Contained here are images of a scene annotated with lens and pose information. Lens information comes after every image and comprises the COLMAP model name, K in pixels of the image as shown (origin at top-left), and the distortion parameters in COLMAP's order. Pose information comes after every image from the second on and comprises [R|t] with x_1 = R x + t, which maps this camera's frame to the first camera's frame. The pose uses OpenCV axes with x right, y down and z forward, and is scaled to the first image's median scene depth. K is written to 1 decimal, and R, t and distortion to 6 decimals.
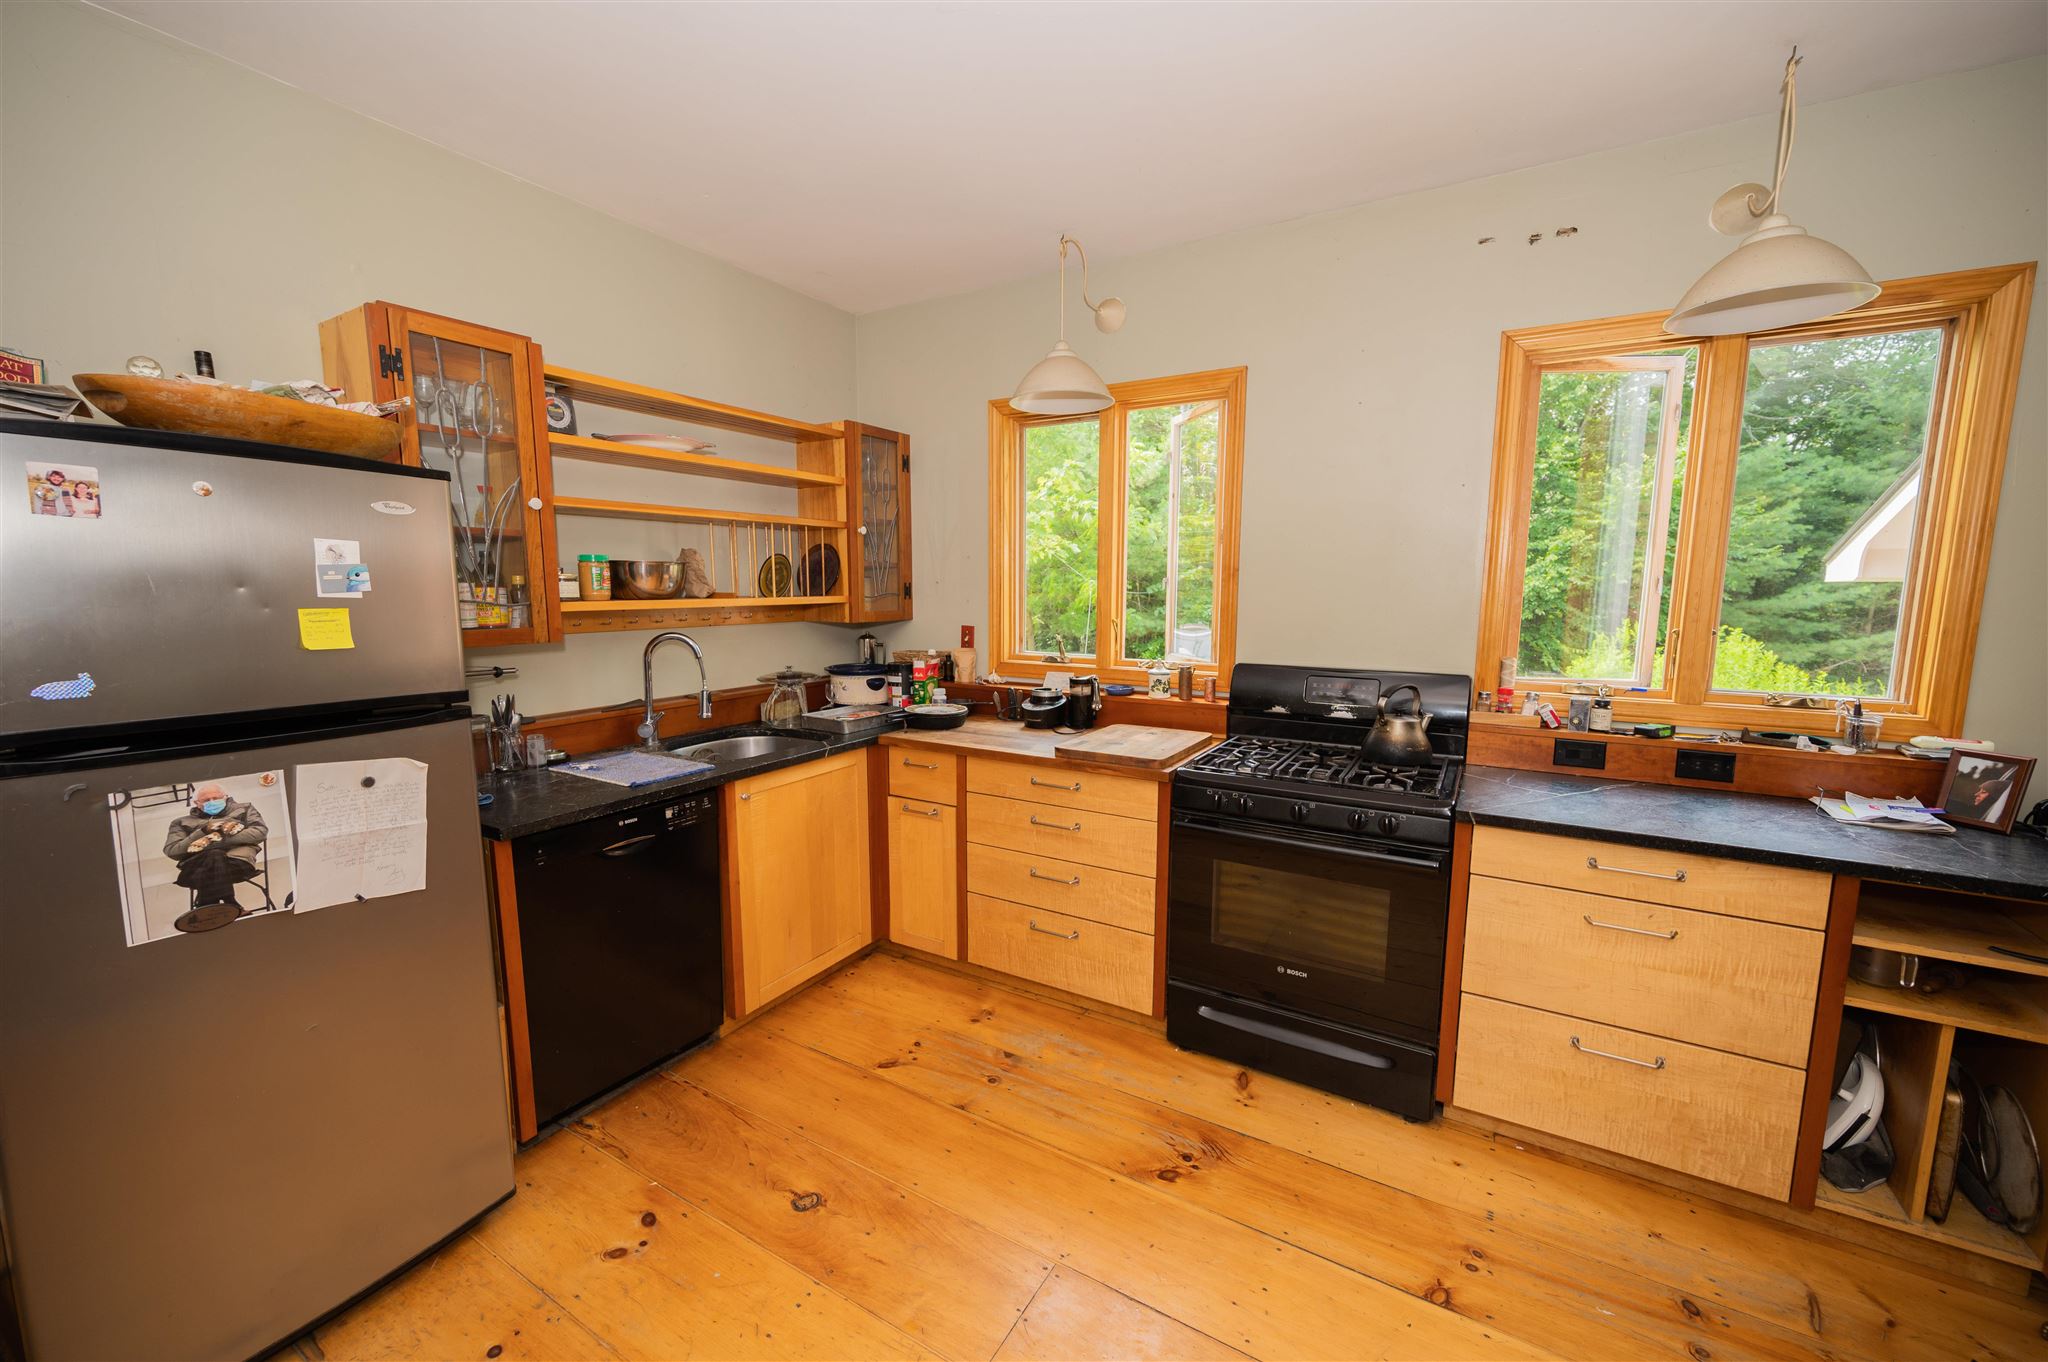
lens RADIAL K [[806.2, 0, 1030.6], [0, 806.2, 686.9], [0, 0, 1]] dist [-0.000721, 0.000182]
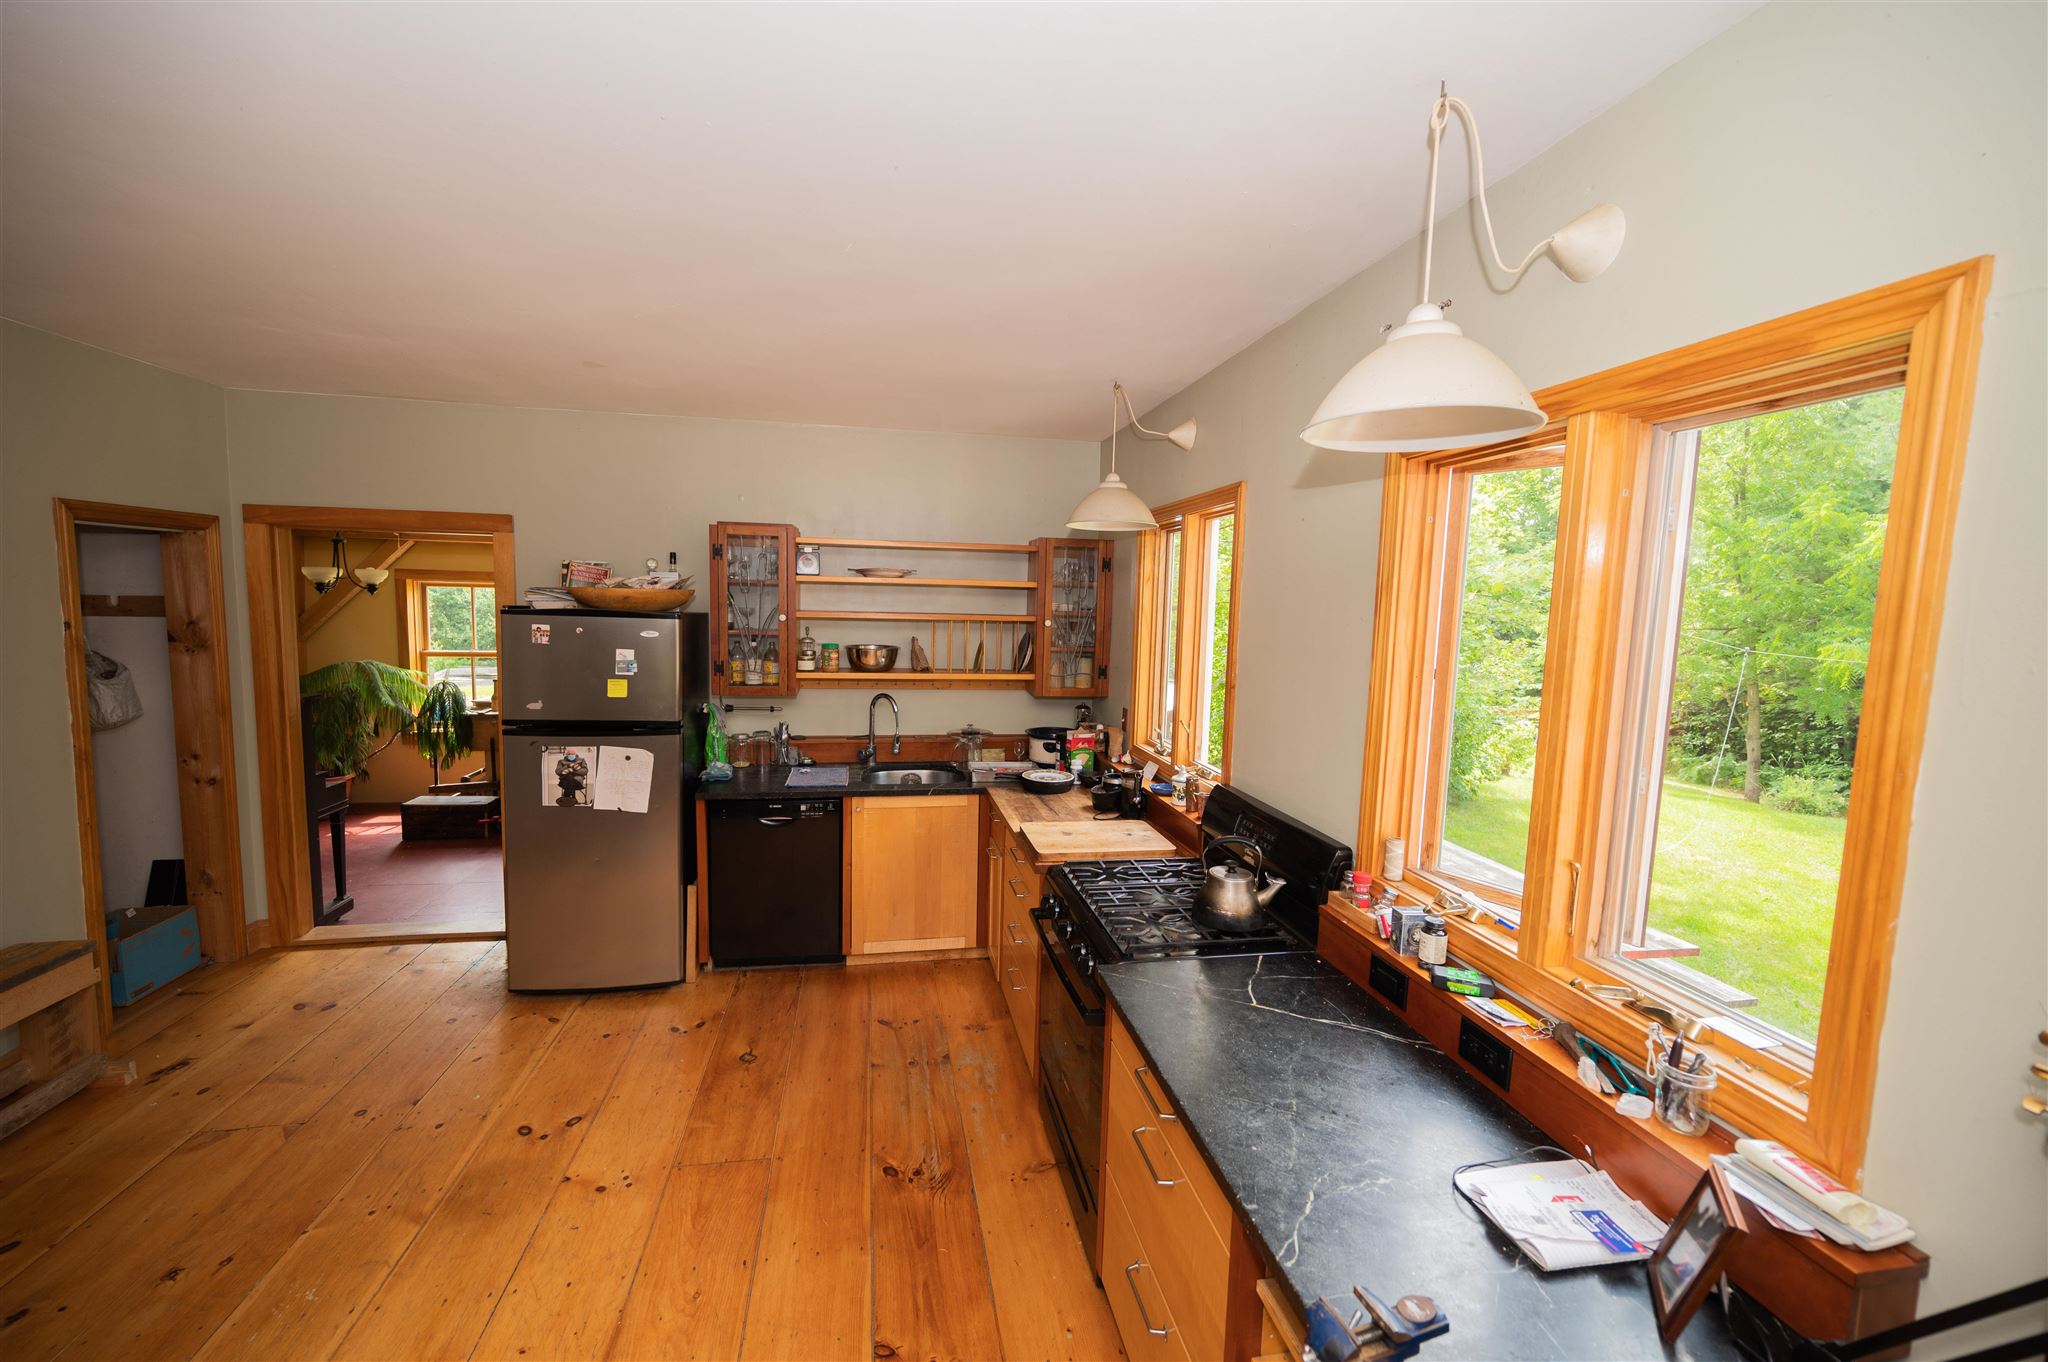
lens RADIAL K [[806.2, 0, 1020.6], [0, 806.2, 678.6], [0, 0, 1]] dist [-0.000721, 0.000182]
pose [[0.656777, 0.088703, -0.748849, 1.107688], [-0.122830, 0.992379, 0.009822, -0.183324], [0.744014, 0.085530, 0.662668, 0.235556]]
